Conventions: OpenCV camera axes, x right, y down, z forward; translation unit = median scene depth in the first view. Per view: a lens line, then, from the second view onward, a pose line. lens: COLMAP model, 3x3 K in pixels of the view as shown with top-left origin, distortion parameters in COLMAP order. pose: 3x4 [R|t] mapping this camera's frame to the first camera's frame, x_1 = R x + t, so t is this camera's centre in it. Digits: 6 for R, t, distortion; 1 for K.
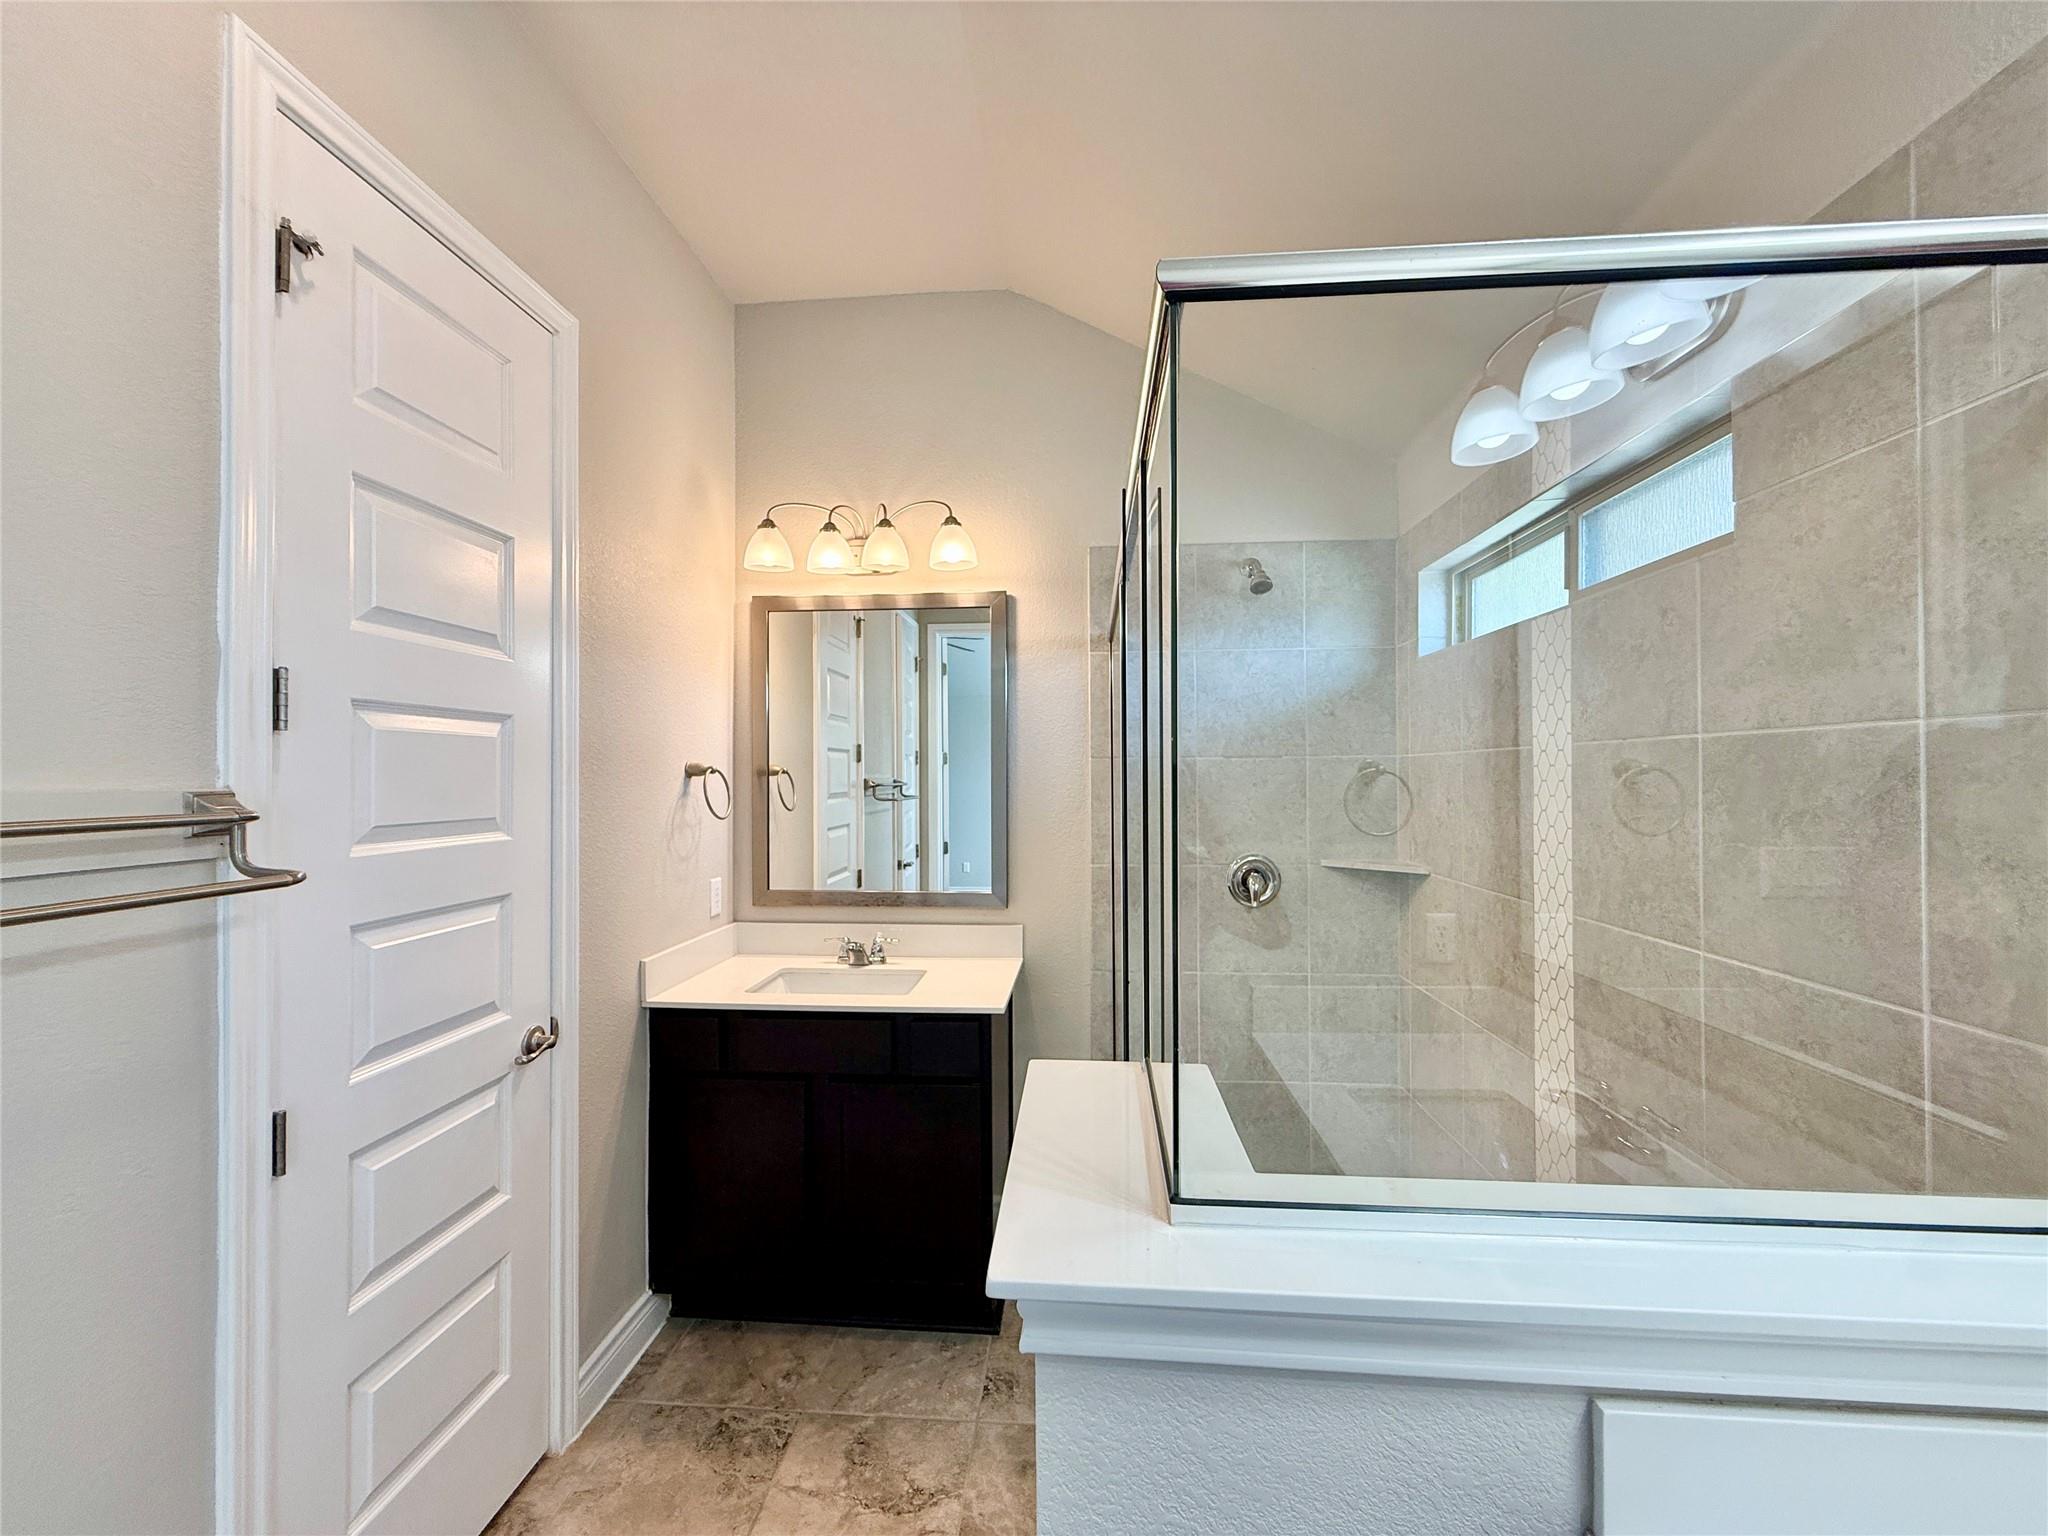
lens RADIAL K [[813.5, 0, 1023.8], [0, 813.5, 770.8], [0, 0, 1]] dist [-0.003804, 0.000688]
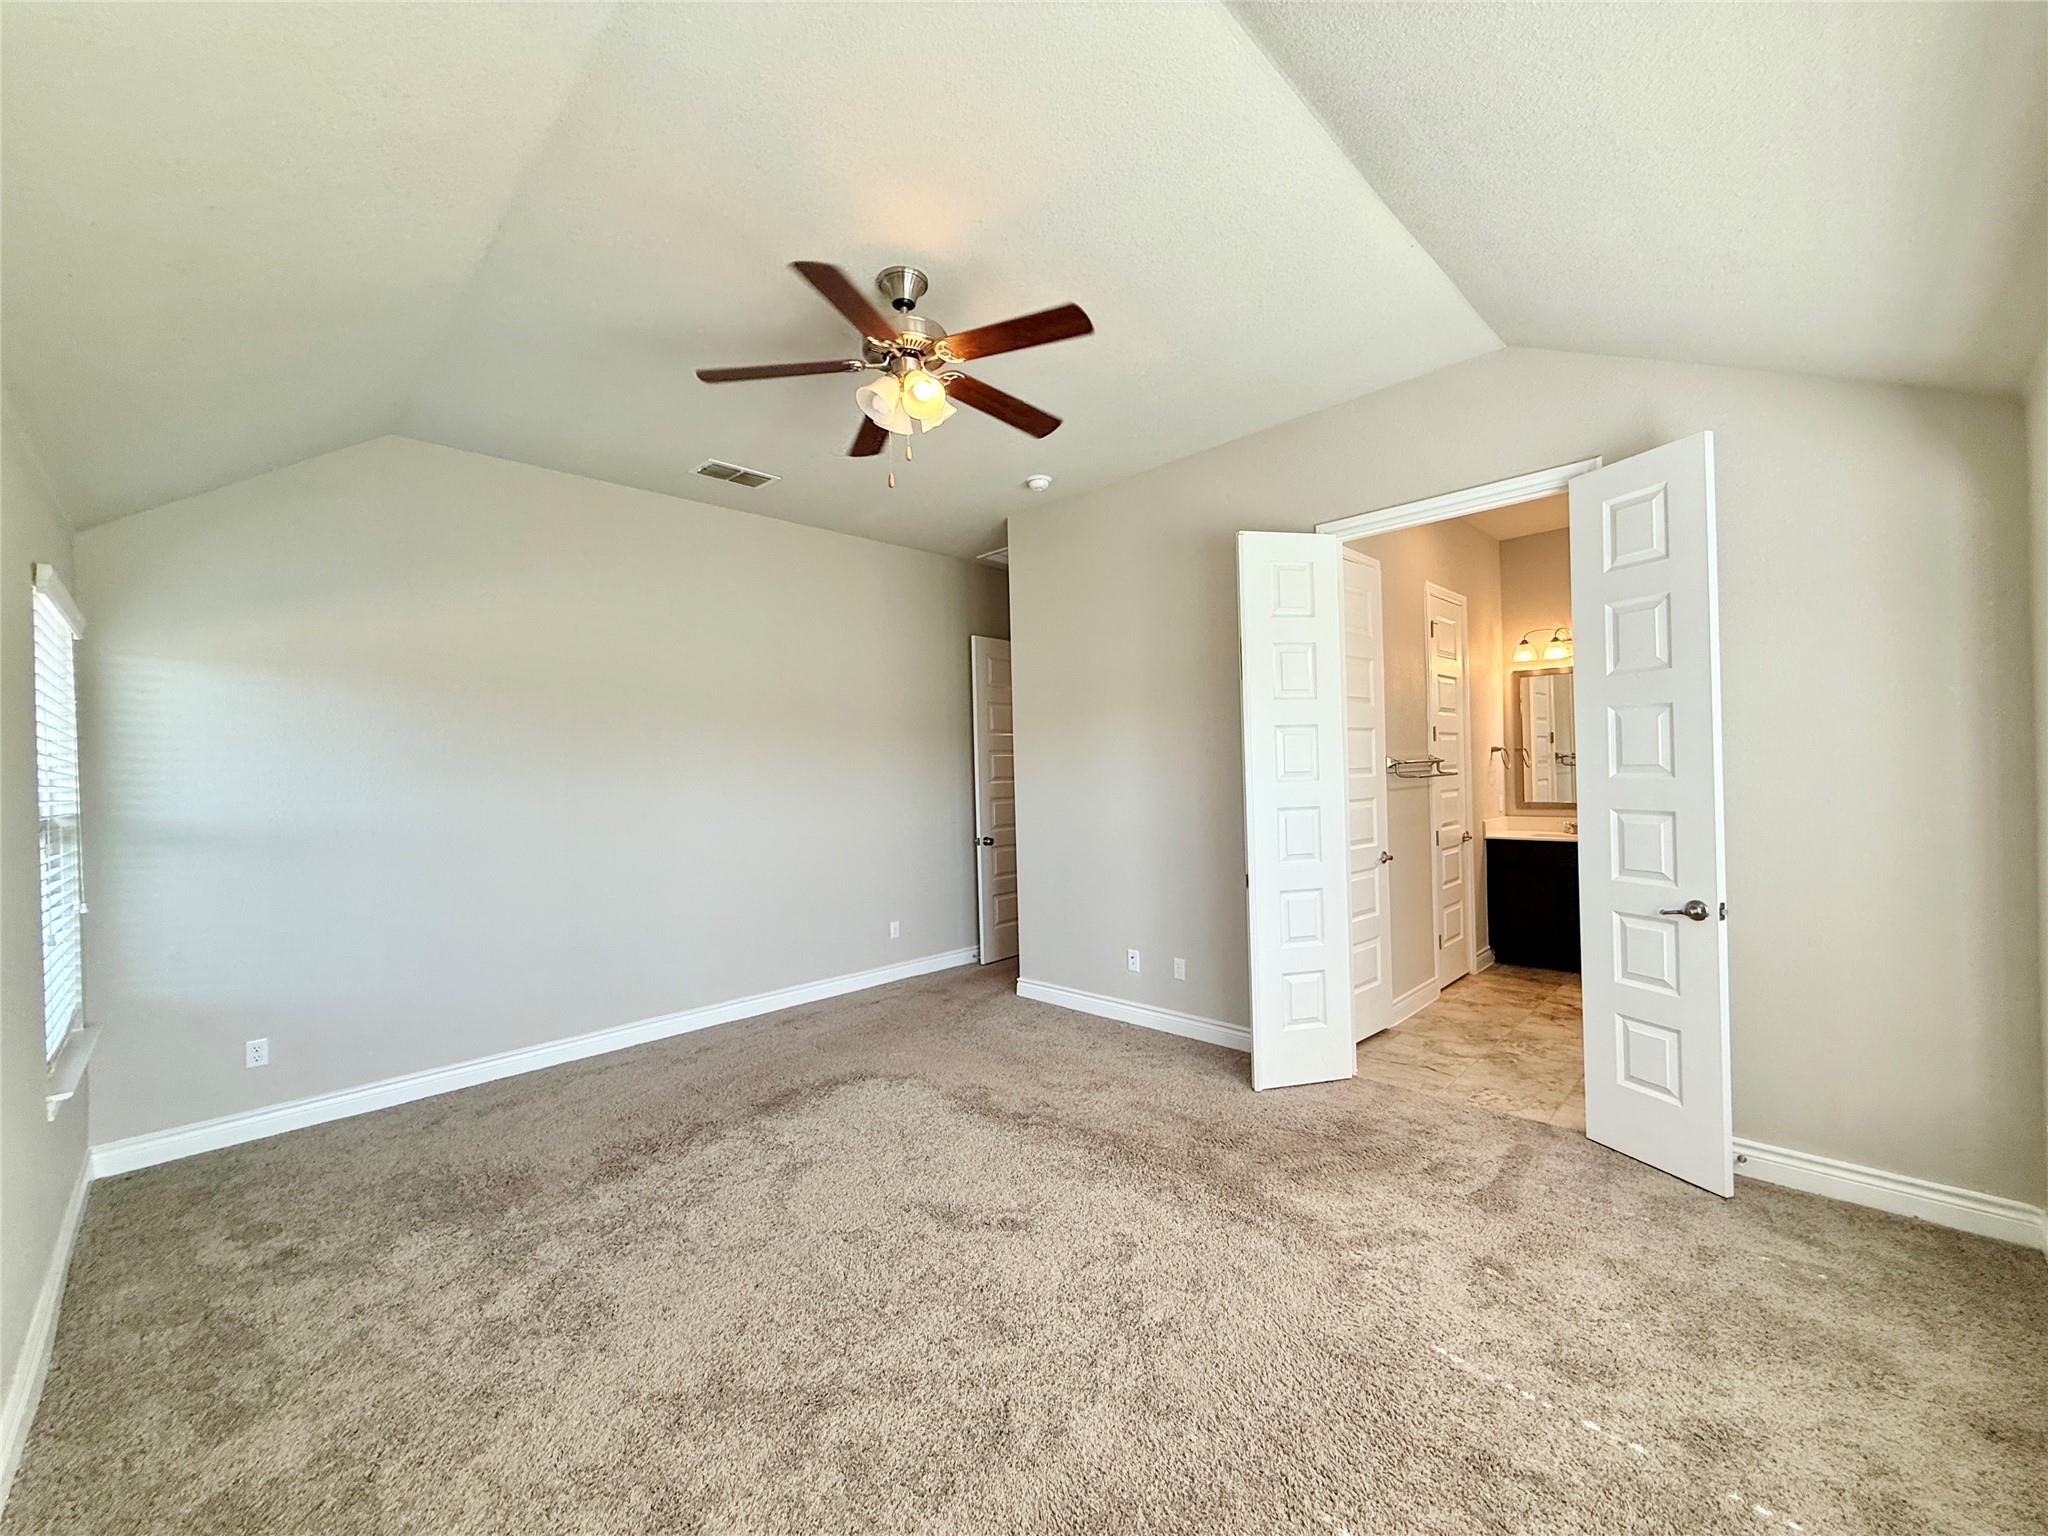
lens RADIAL K [[813.5, 0, 1026.7], [0, 813.5, 765.0], [0, 0, 1]] dist [-0.003804, 0.000688]
pose [[0.767631, -0.012753, -0.640765, 0.114092], [0.021977, 0.999738, 0.006430, 0.001685], [0.640515, -0.019018, 0.767710, -2.554541]]
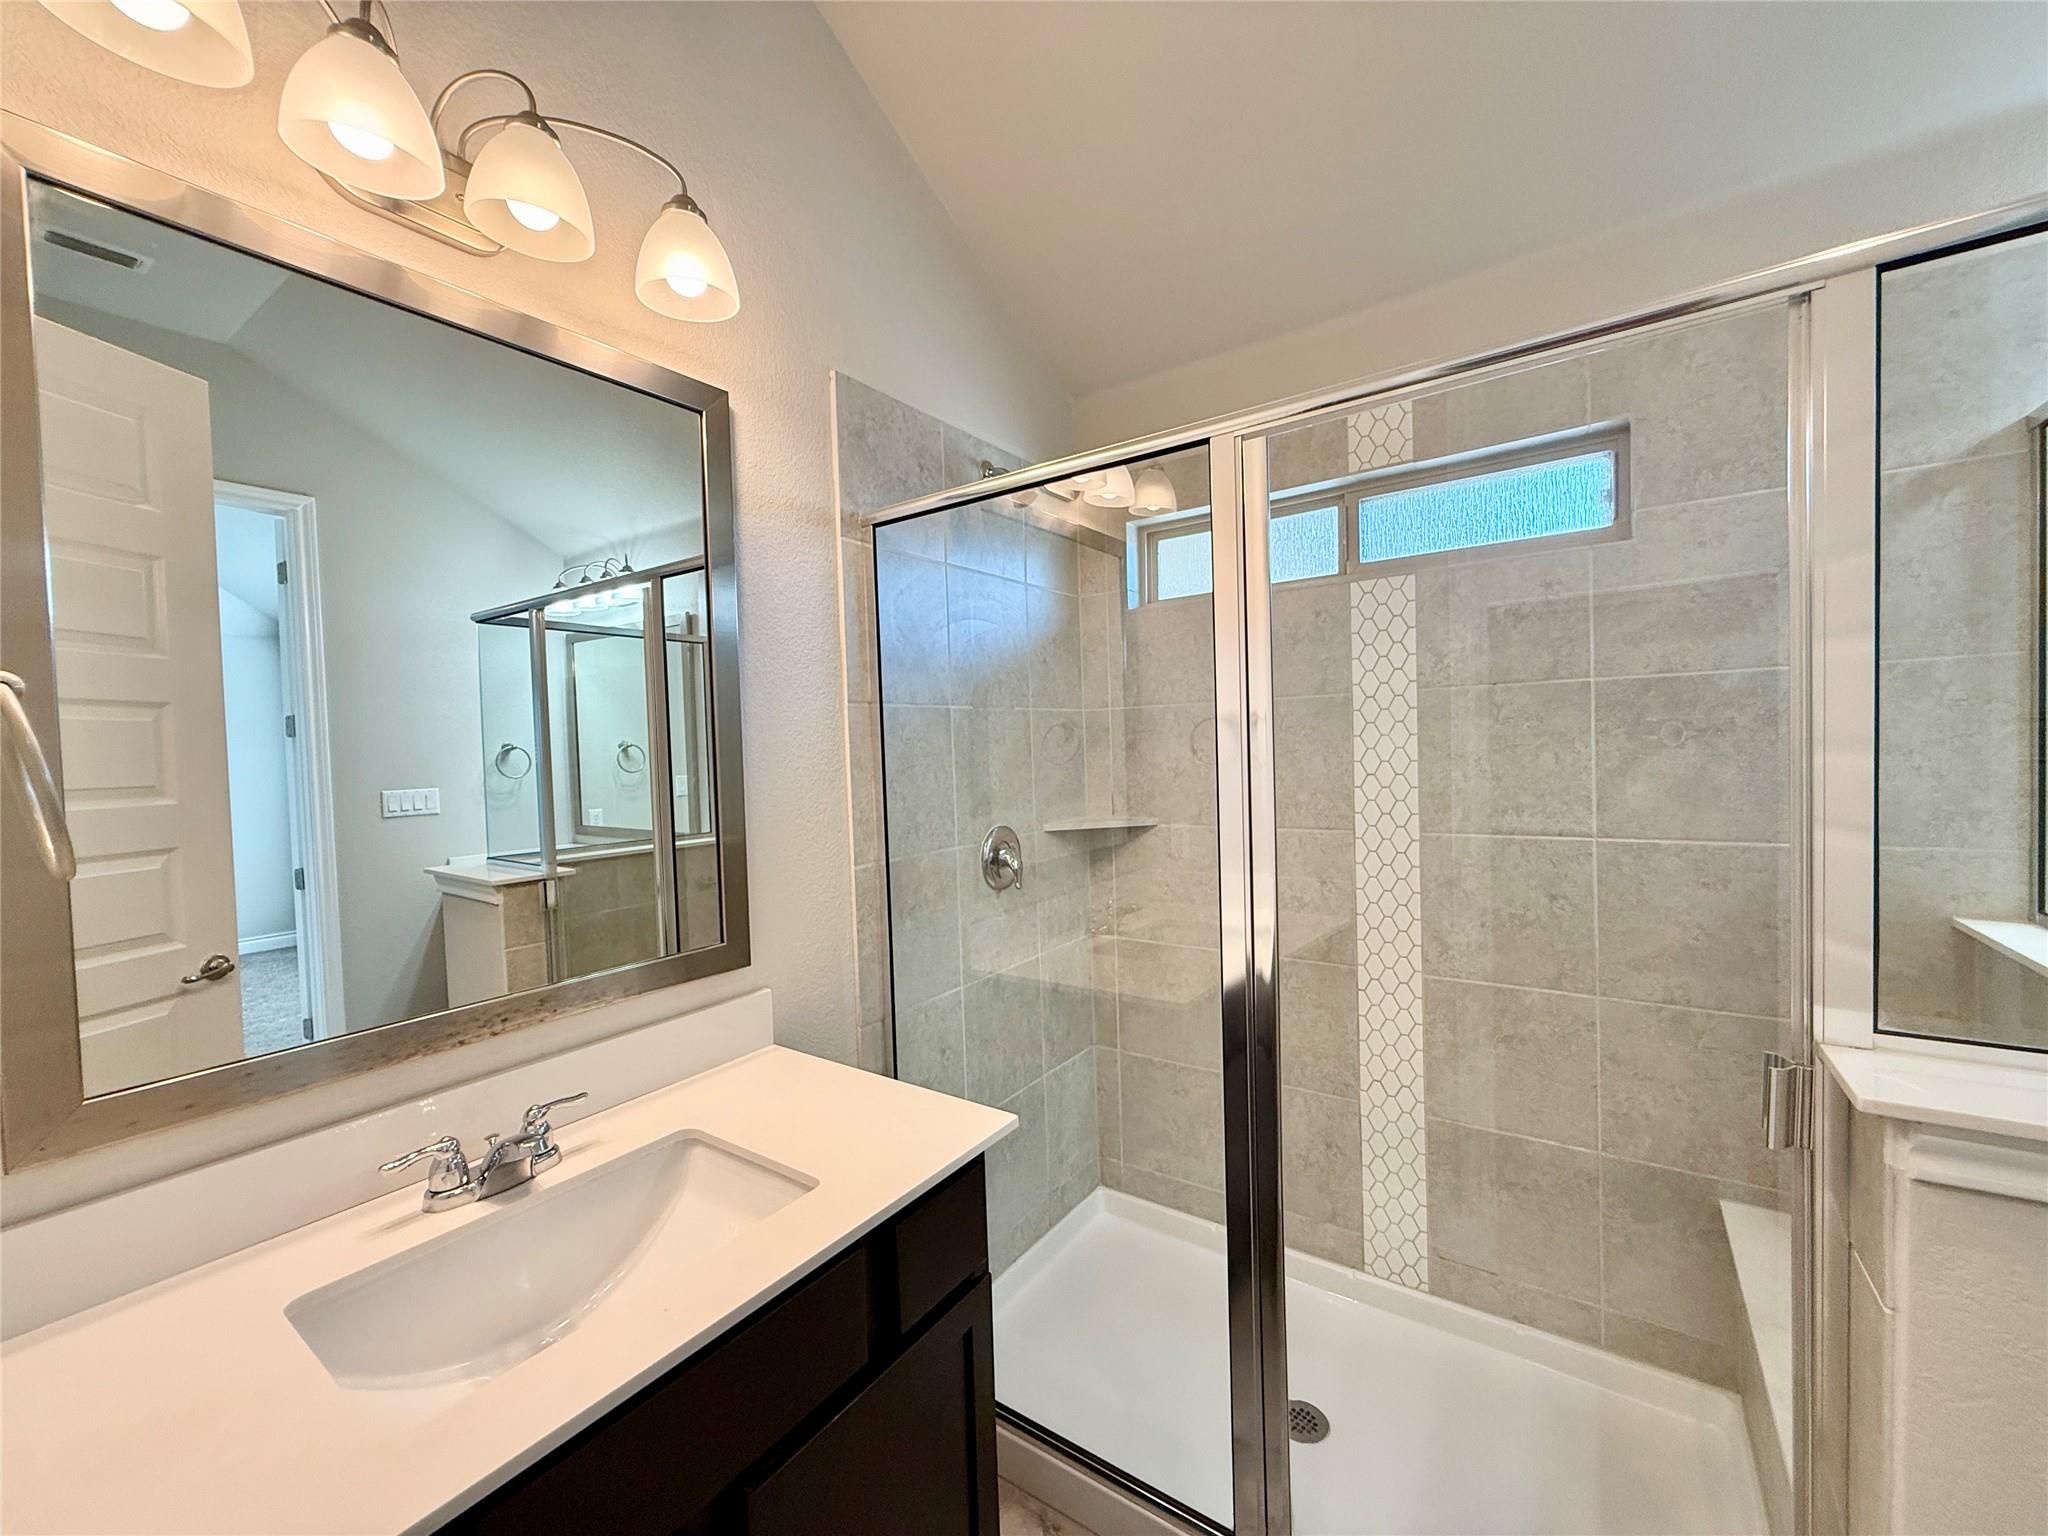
lens RADIAL K [[813.5, 0, 1020.5], [0, 813.5, 775.4], [0, 0, 1]] dist [-0.003804, 0.000688]
pose [[0.511832, -0.043418, 0.857988, -0.624113], [0.023811, 0.999055, 0.036353, 0.033910], [-0.858755, 0.001823, 0.512382, 0.854758]]
